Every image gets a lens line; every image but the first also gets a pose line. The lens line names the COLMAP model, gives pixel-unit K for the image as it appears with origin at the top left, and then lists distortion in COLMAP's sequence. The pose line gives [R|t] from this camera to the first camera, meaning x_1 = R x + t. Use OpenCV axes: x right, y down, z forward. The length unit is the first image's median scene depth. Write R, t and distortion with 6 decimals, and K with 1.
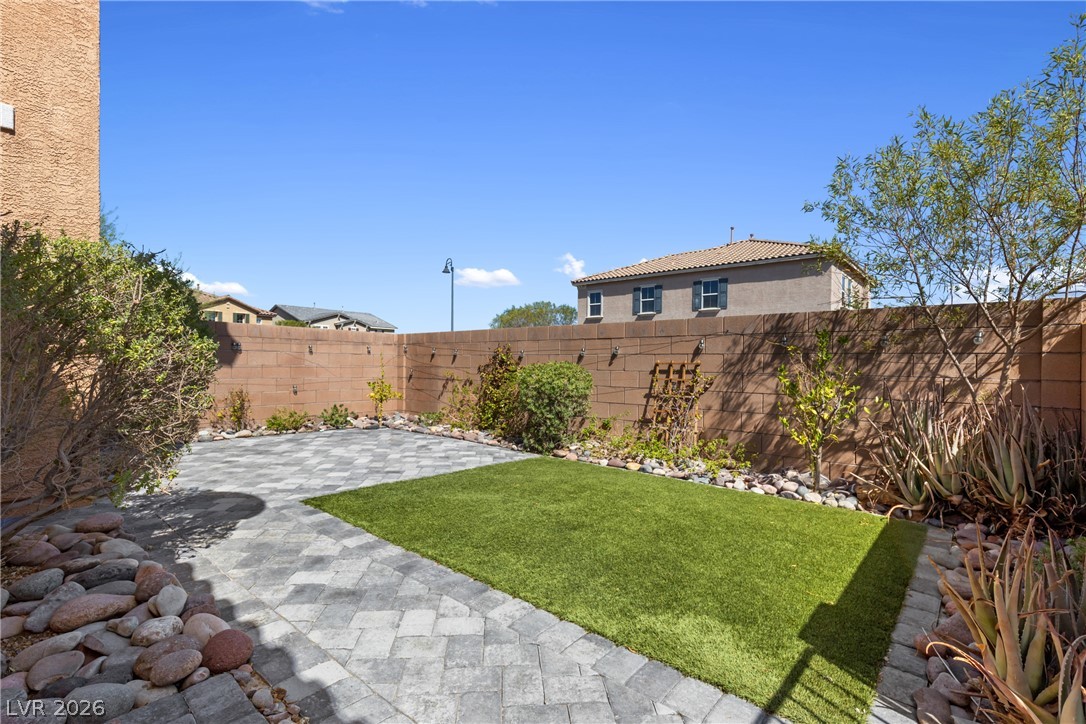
lens RADIAL K [[492.4, 0, 548.1], [0, 492.4, 365.2], [0, 0, 1]] dist [0.011421, -0.002885]
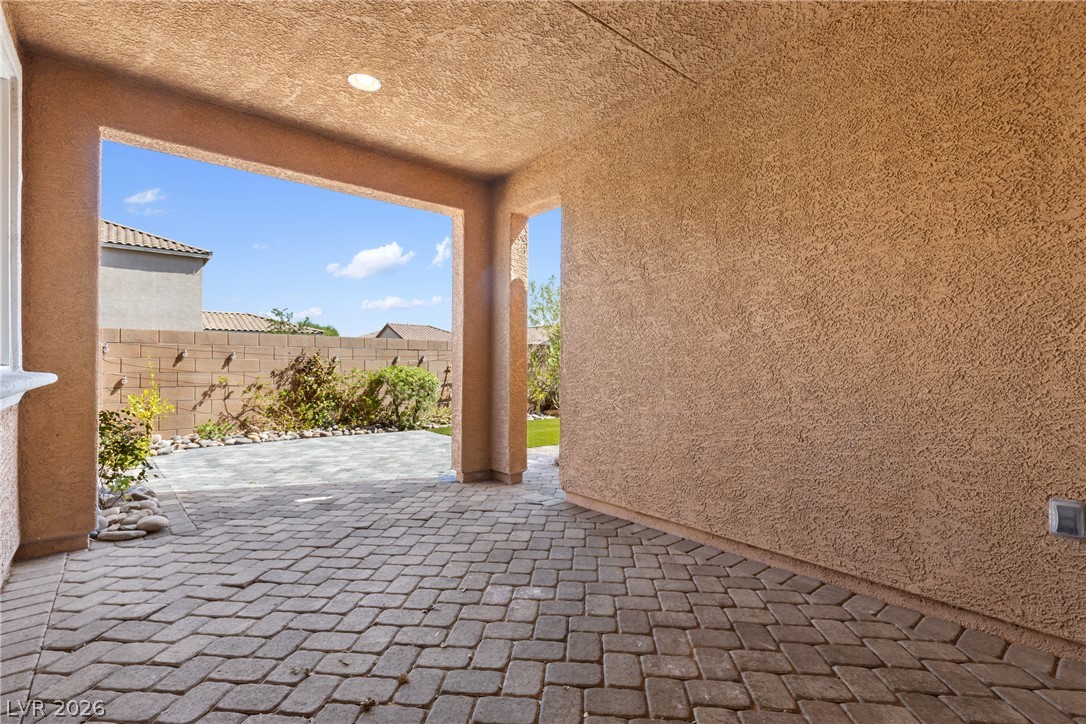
lens RADIAL K [[492.4, 0, 552.7], [0, 492.4, 364.7], [0, 0, 1]] dist [0.011421, -0.002885]
pose [[0.145891, -0.012001, 0.989228, -1.041346], [-0.002010, 0.999921, 0.012427, -0.022187], [-0.989299, -0.003801, 0.145855, 0.289657]]
